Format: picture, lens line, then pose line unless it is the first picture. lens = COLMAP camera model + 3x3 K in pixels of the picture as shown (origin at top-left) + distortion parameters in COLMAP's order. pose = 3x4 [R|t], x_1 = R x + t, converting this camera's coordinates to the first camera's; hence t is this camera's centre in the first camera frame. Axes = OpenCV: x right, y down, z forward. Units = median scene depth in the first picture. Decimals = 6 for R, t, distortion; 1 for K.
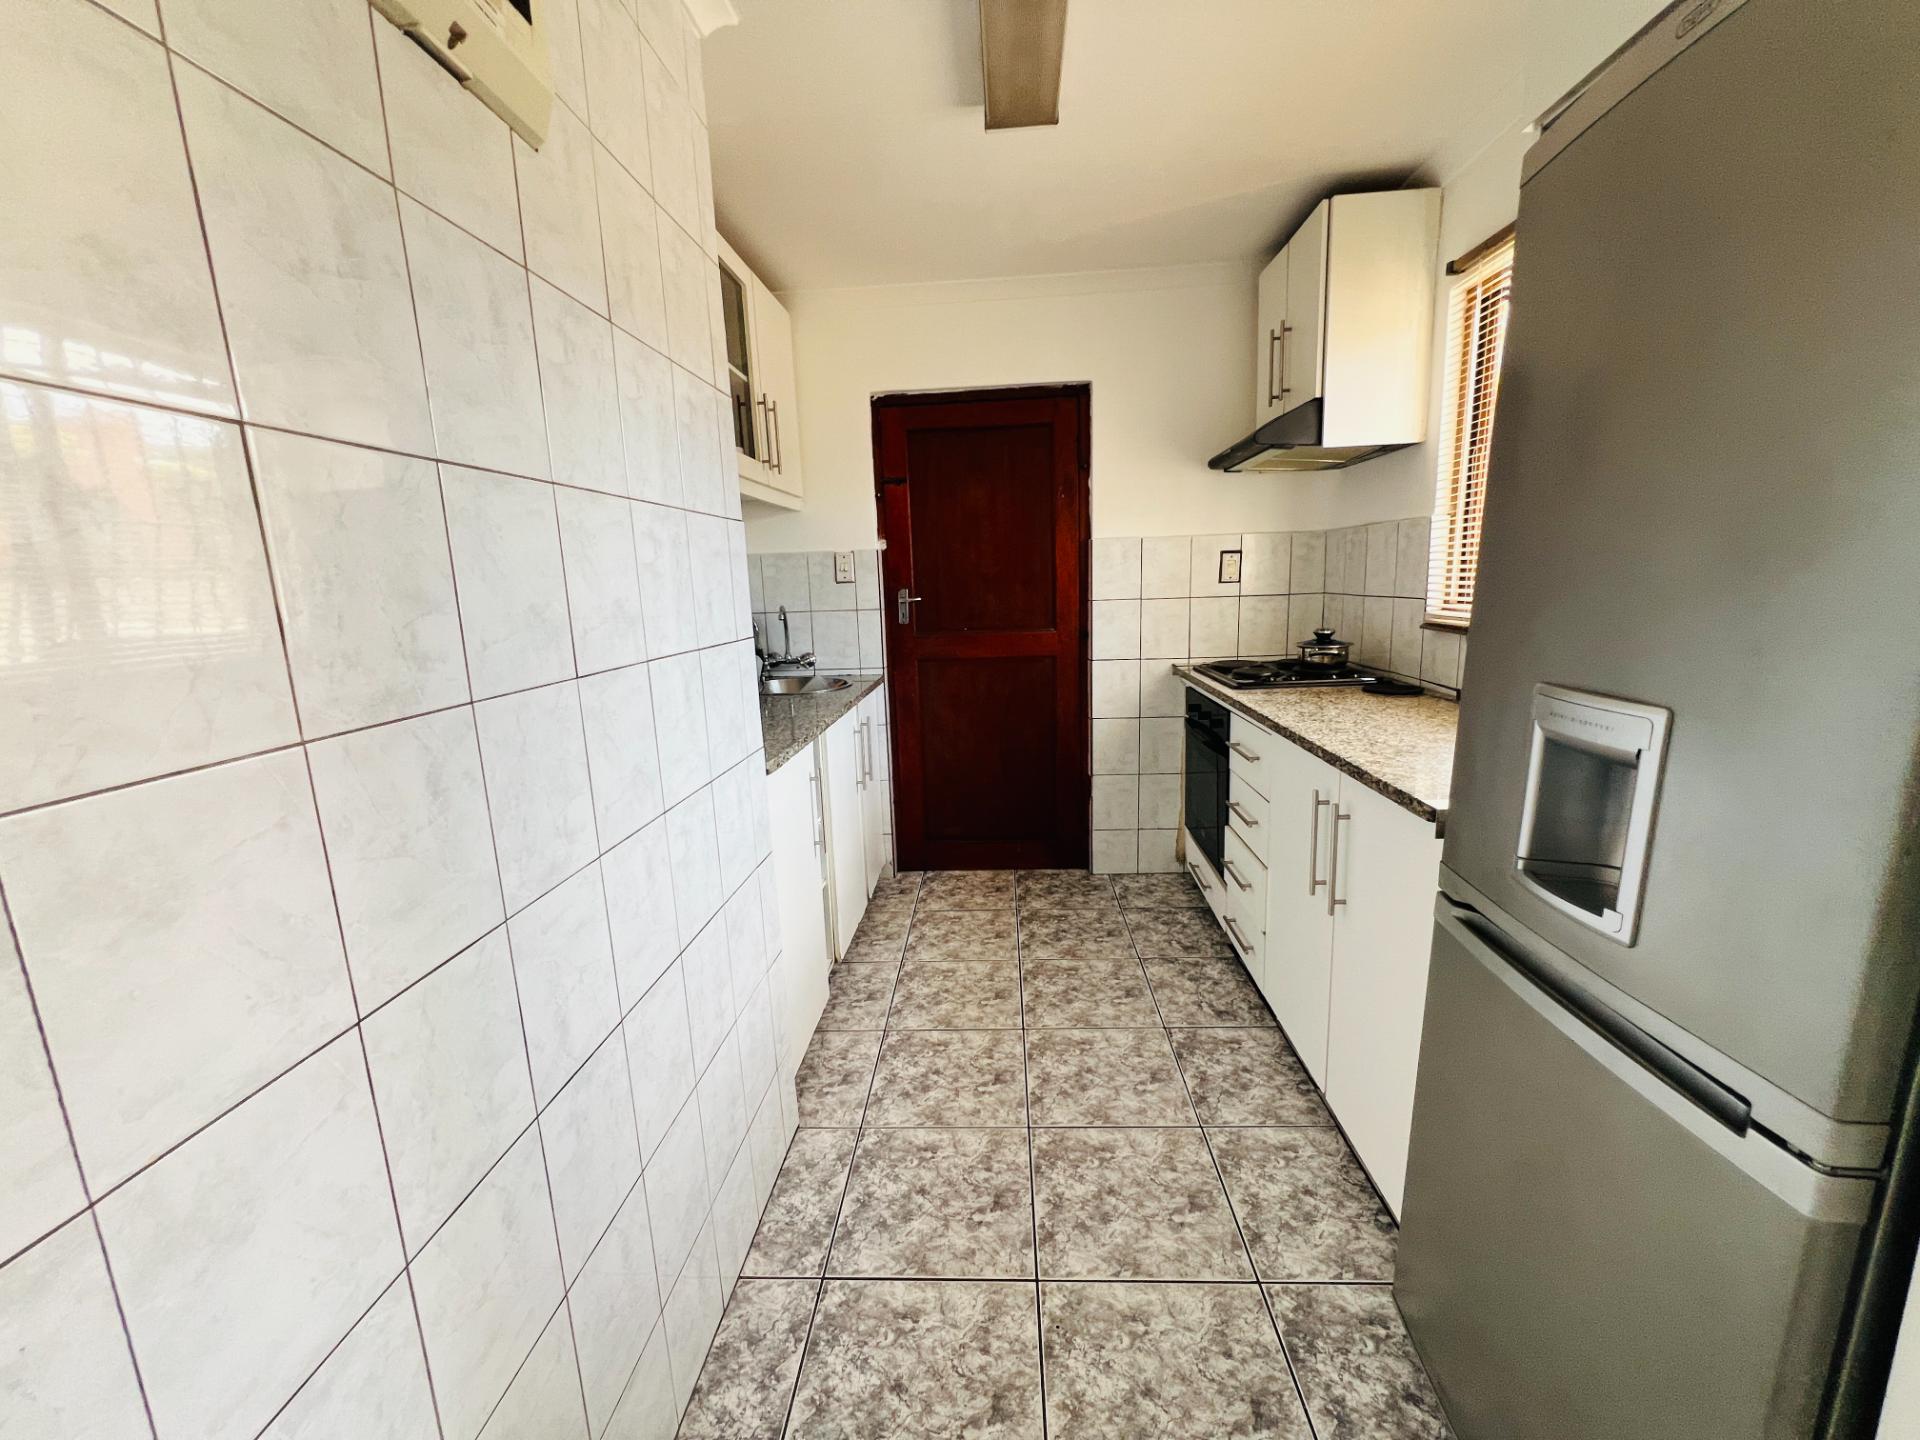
lens RADIAL K [[767.4, 0, 958.3], [0, 767.4, 719.2], [0, 0, 1]] dist [-0.003597, 0.001439]
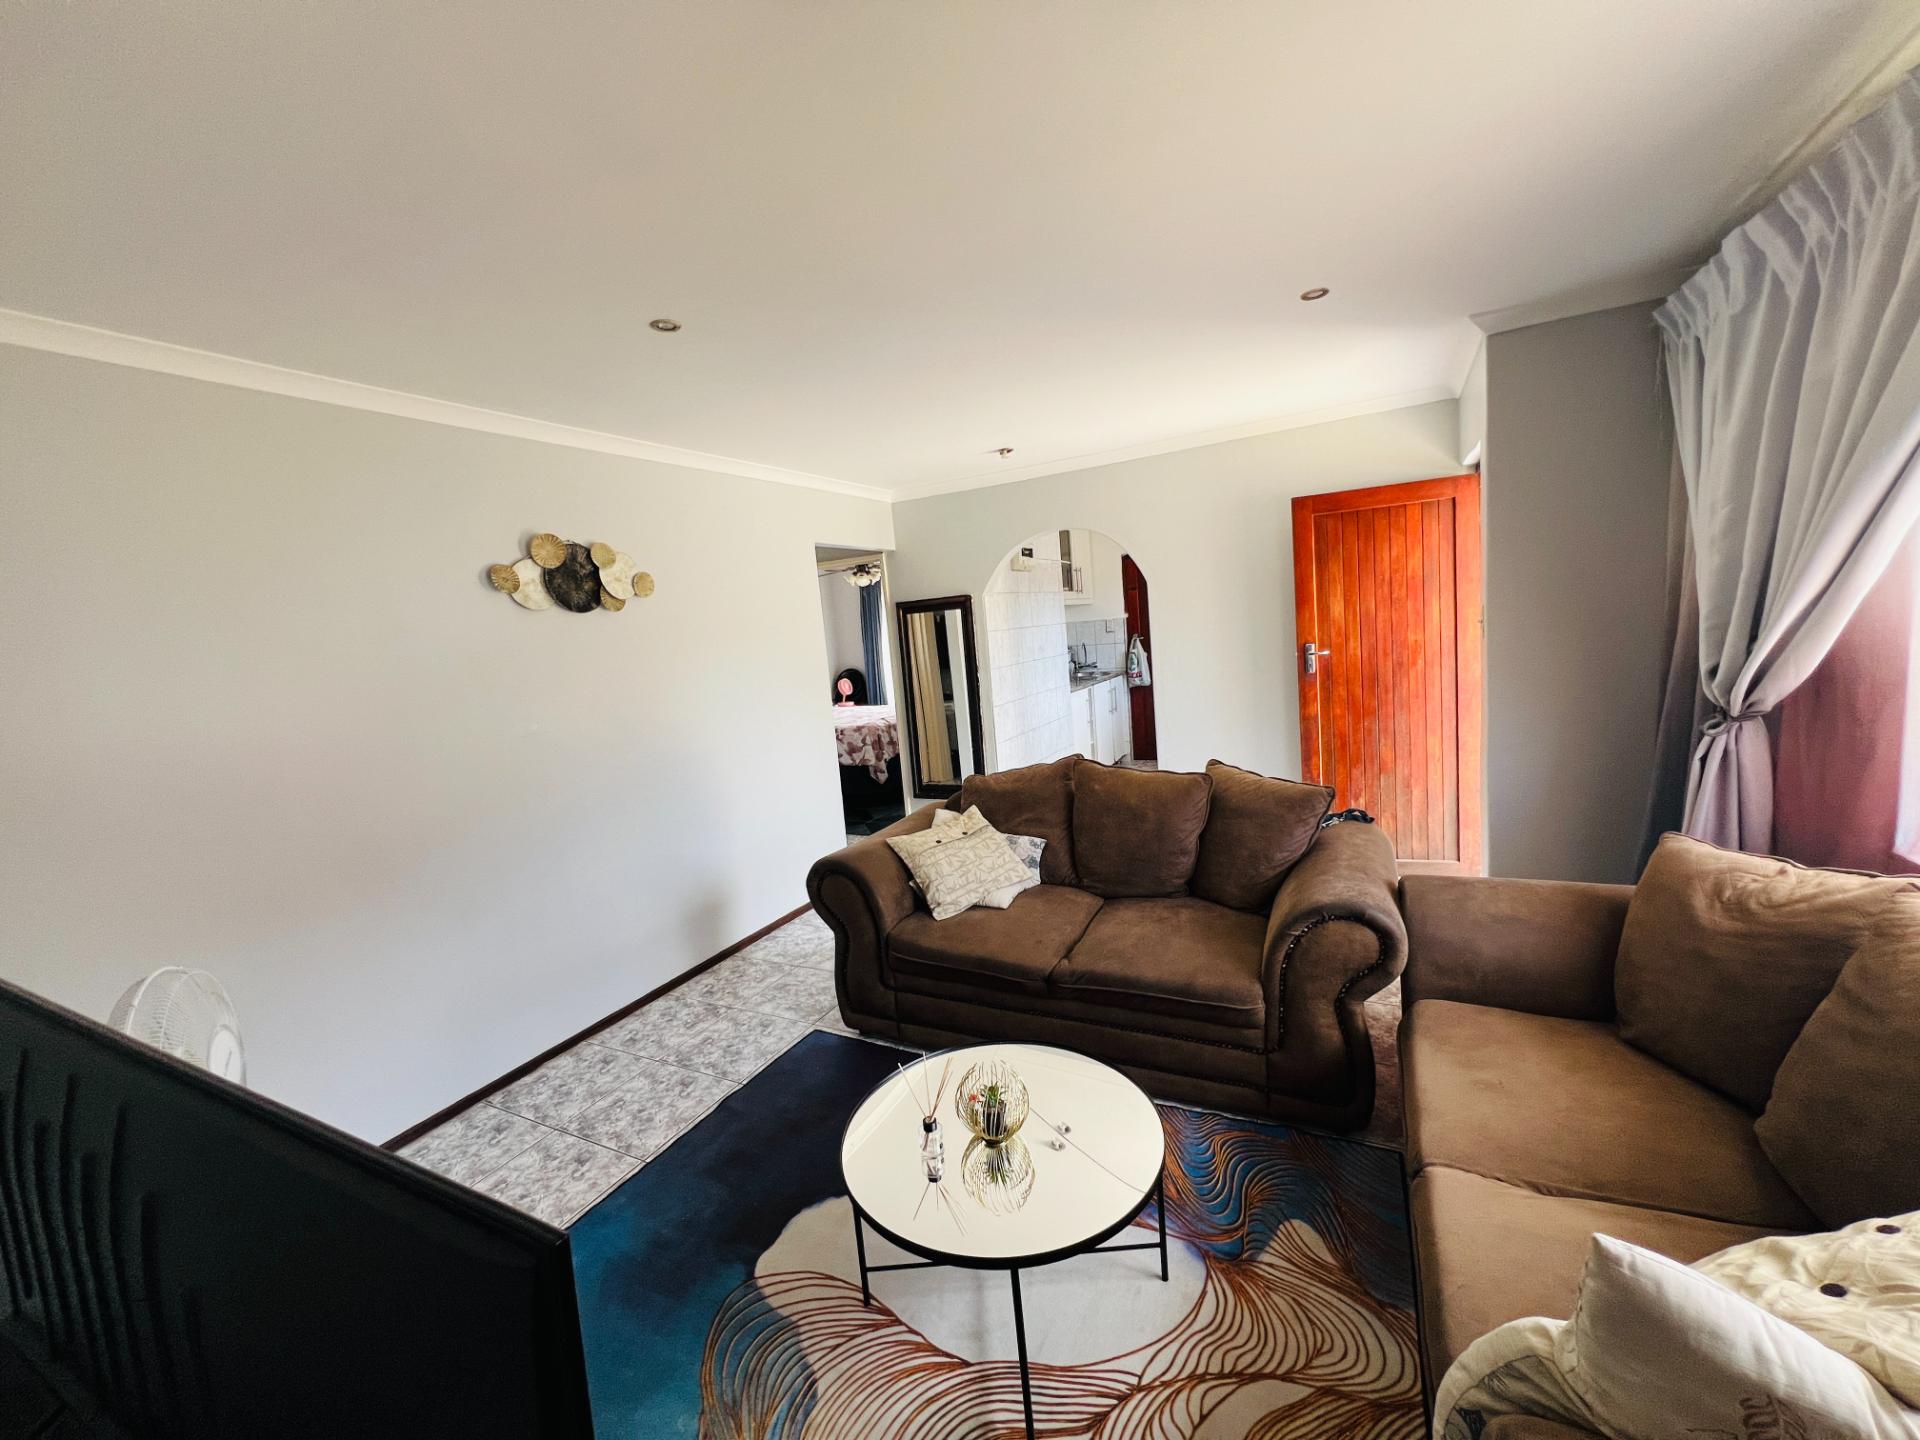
lens RADIAL K [[767.4, 0, 953.0], [0, 767.4, 716.9], [0, 0, 1]] dist [-0.003597, 0.001439]
pose [[0.907146, 0.006127, -0.420771, 0.480849], [-0.022791, 0.999142, -0.034586, 0.207357], [0.420198, 0.040964, 0.906507, -1.572288]]
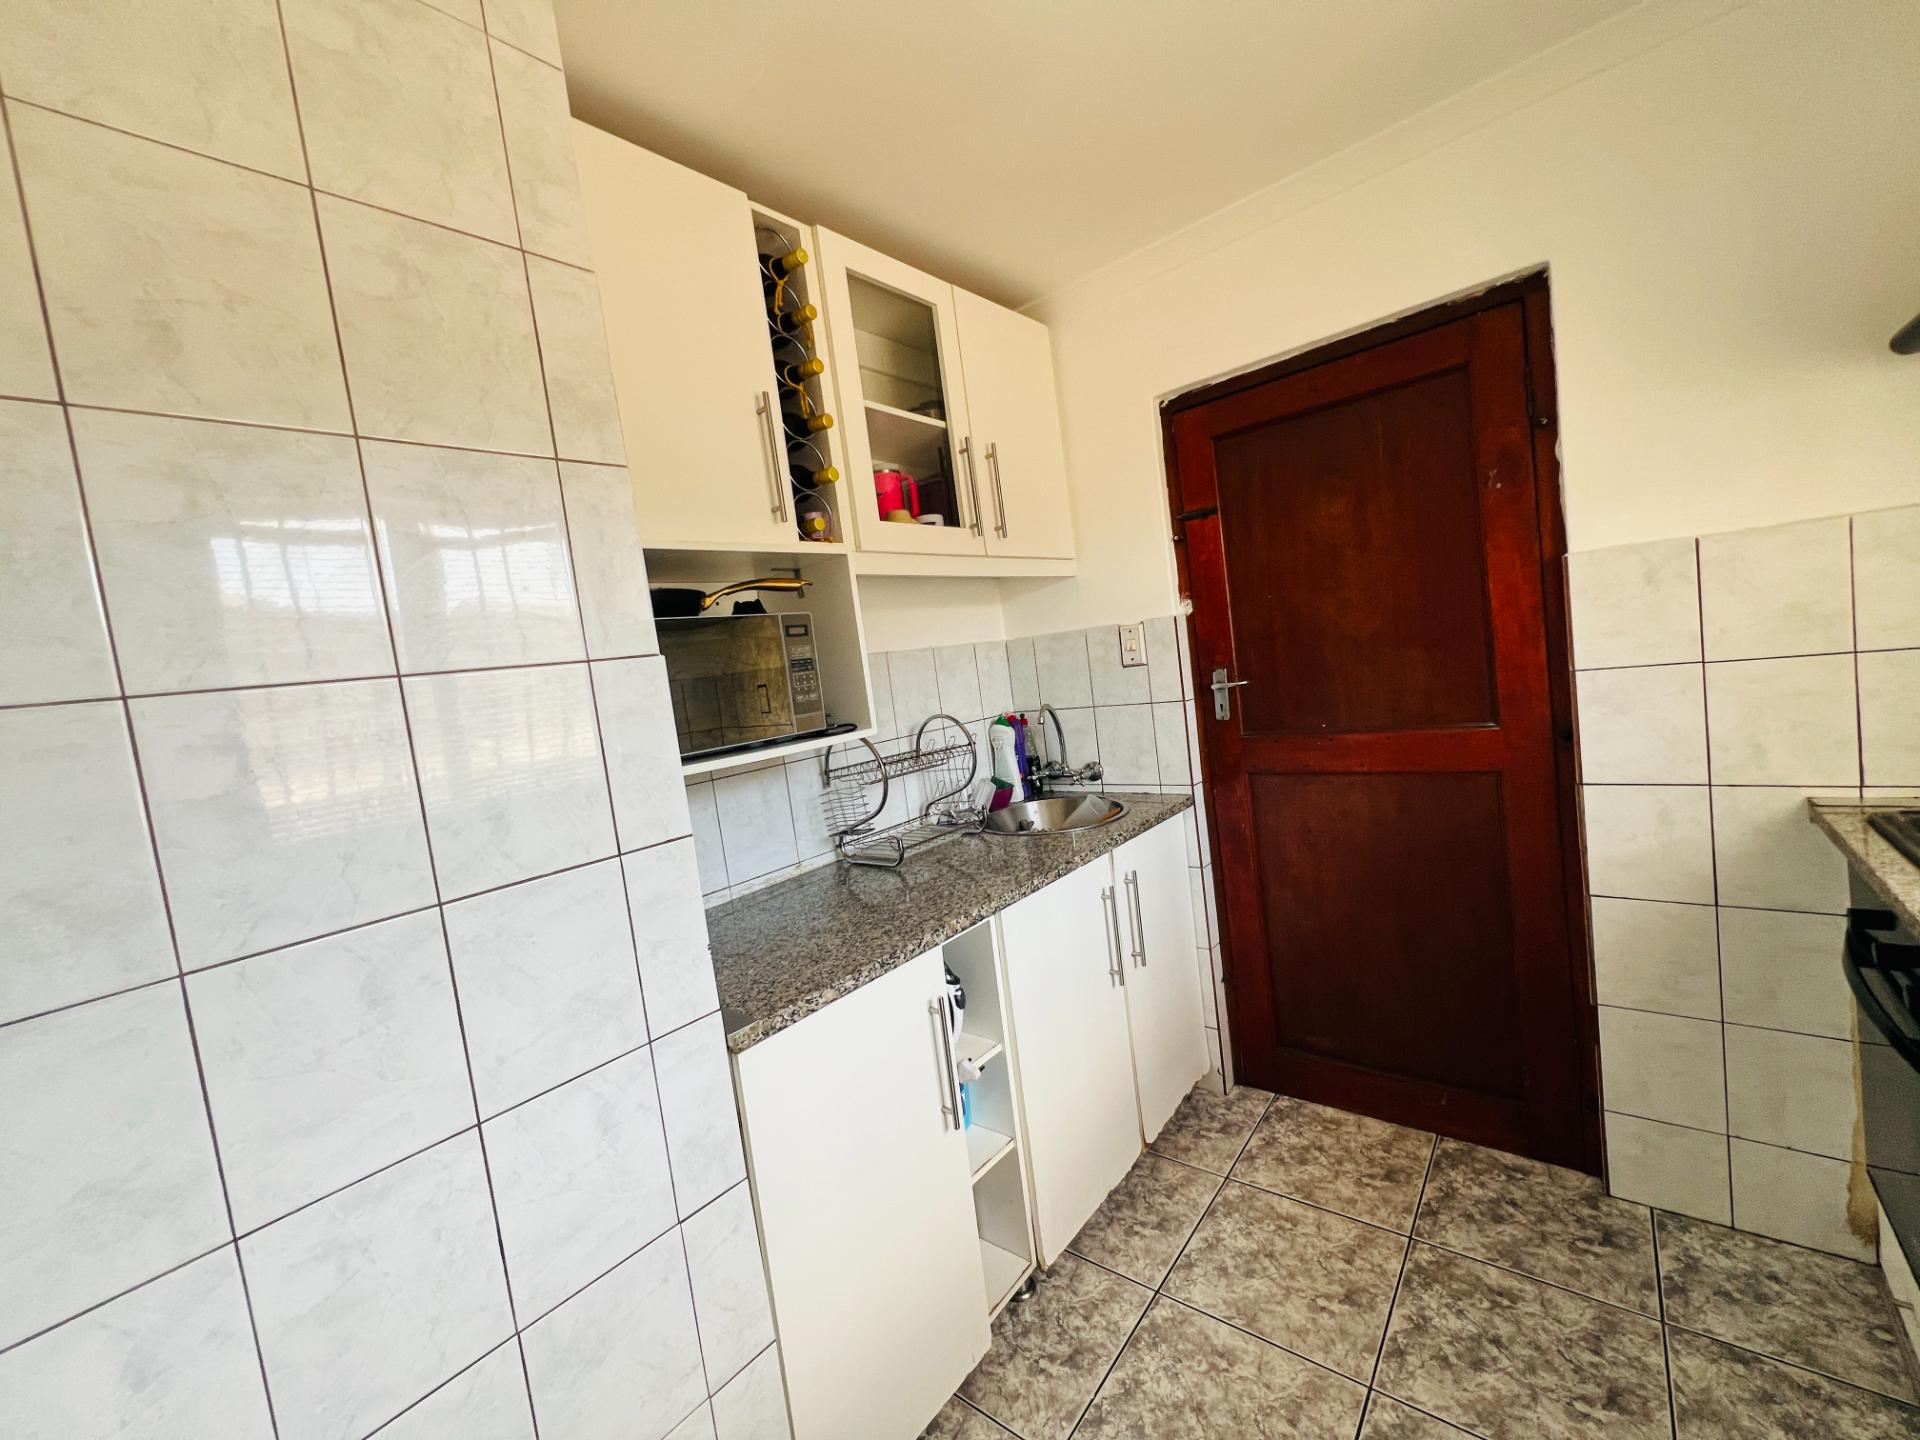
lens RADIAL K [[767.4, 0, 957.3], [0, 767.4, 717.3], [0, 0, 1]] dist [-0.003597, 0.001439]
pose [[0.801816, -0.023716, -0.597101, 0.168991], [-0.010222, 0.998522, -0.053388, -0.104092], [0.597484, 0.048911, 0.800388, 0.381434]]
